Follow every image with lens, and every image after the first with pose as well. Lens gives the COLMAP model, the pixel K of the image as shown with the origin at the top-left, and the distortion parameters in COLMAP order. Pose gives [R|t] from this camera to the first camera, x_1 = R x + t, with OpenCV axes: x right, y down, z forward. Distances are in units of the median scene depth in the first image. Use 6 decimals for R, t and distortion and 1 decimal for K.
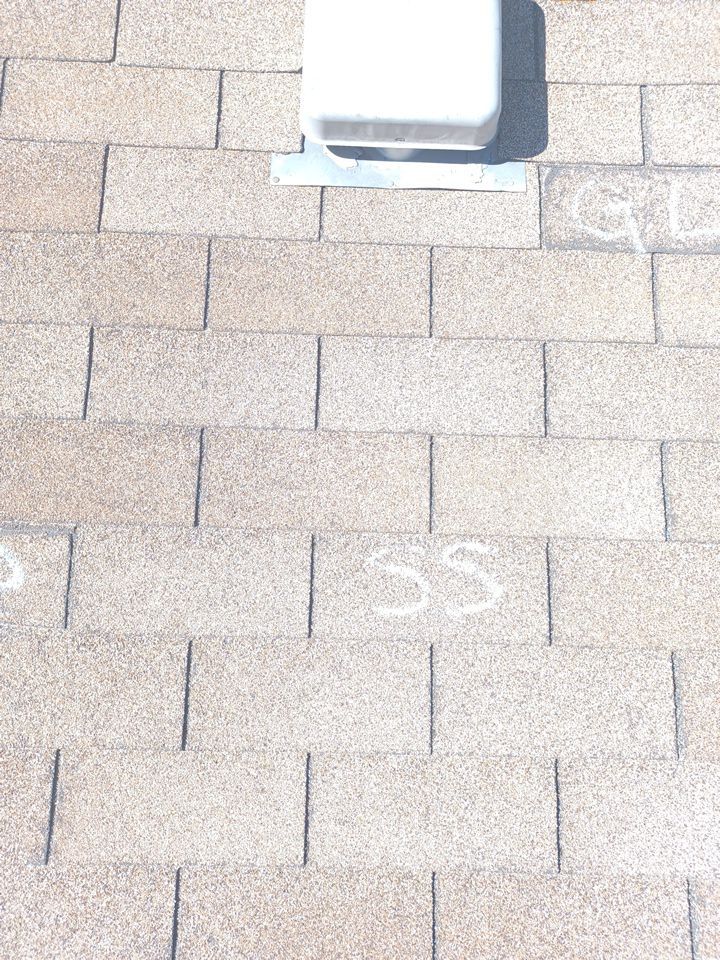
lens RADIAL K [[708.6, 0, 360.0], [0, 708.6, 480.0], [0, 0, 1]] dist [0.071976, -0.056996]
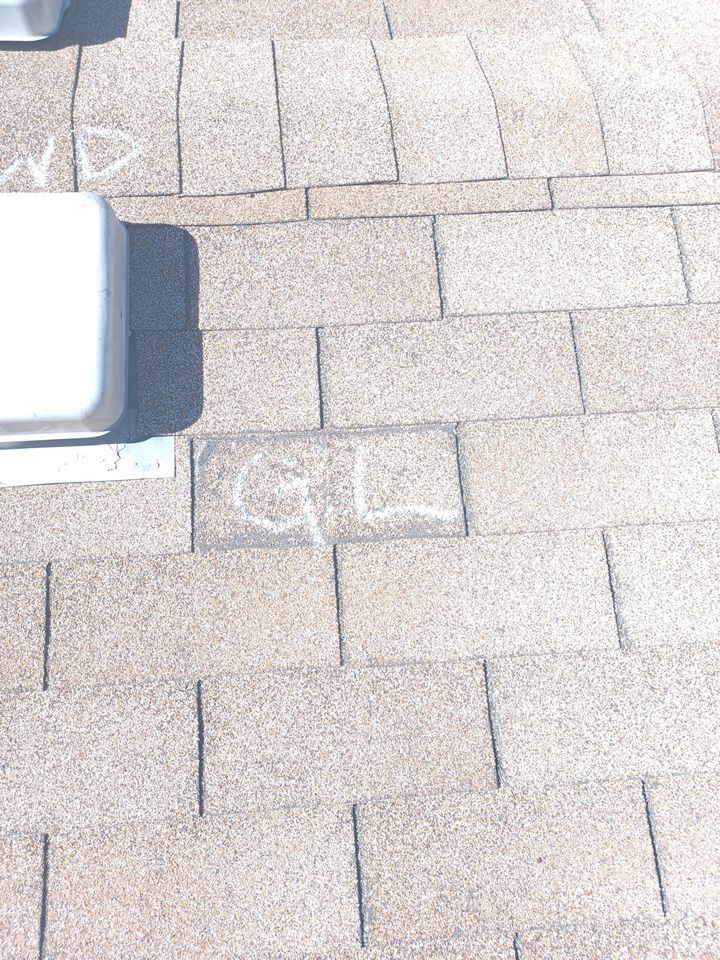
lens RADIAL K [[708.6, 0, 360.0], [0, 708.6, 480.0], [0, 0, 1]] dist [0.071976, -0.056996]
pose [[0.994277, -0.084957, 0.064766, 0.400173], [0.087329, 0.995574, -0.034716, -0.366419], [-0.061530, 0.040173, 0.997296, 0.208291]]
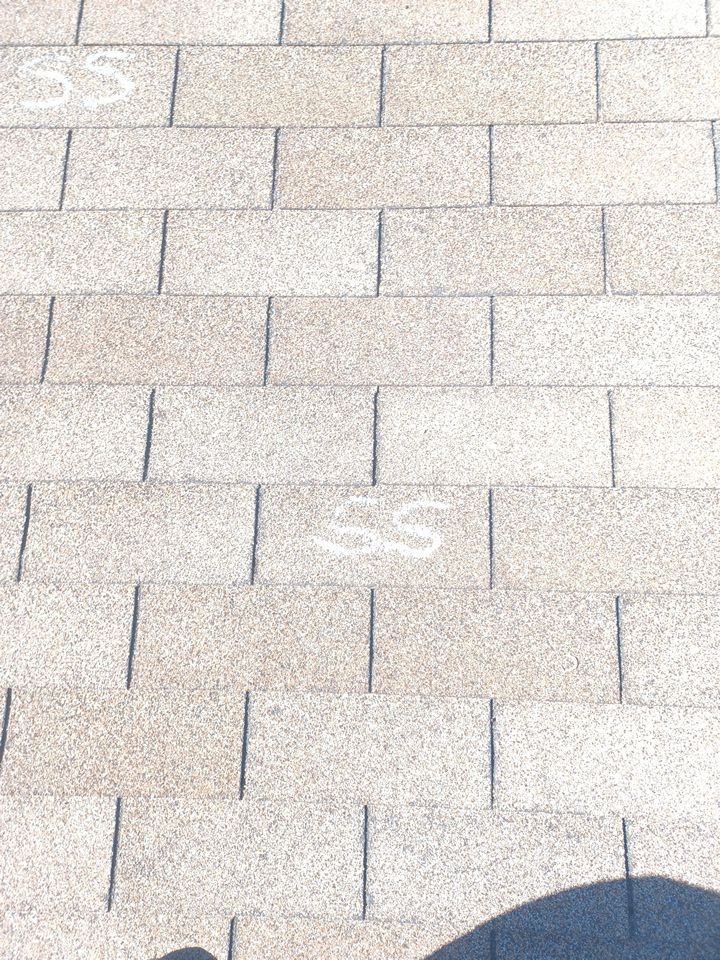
lens RADIAL K [[708.6, 0, 360.0], [0, 708.6, 480.0], [0, 0, 1]] dist [0.071976, -0.056996]
pose [[0.997715, -0.013883, -0.066127, 0.595857], [0.010541, 0.998662, -0.050627, 0.803635], [0.066741, 0.049814, 0.996526, -0.098165]]
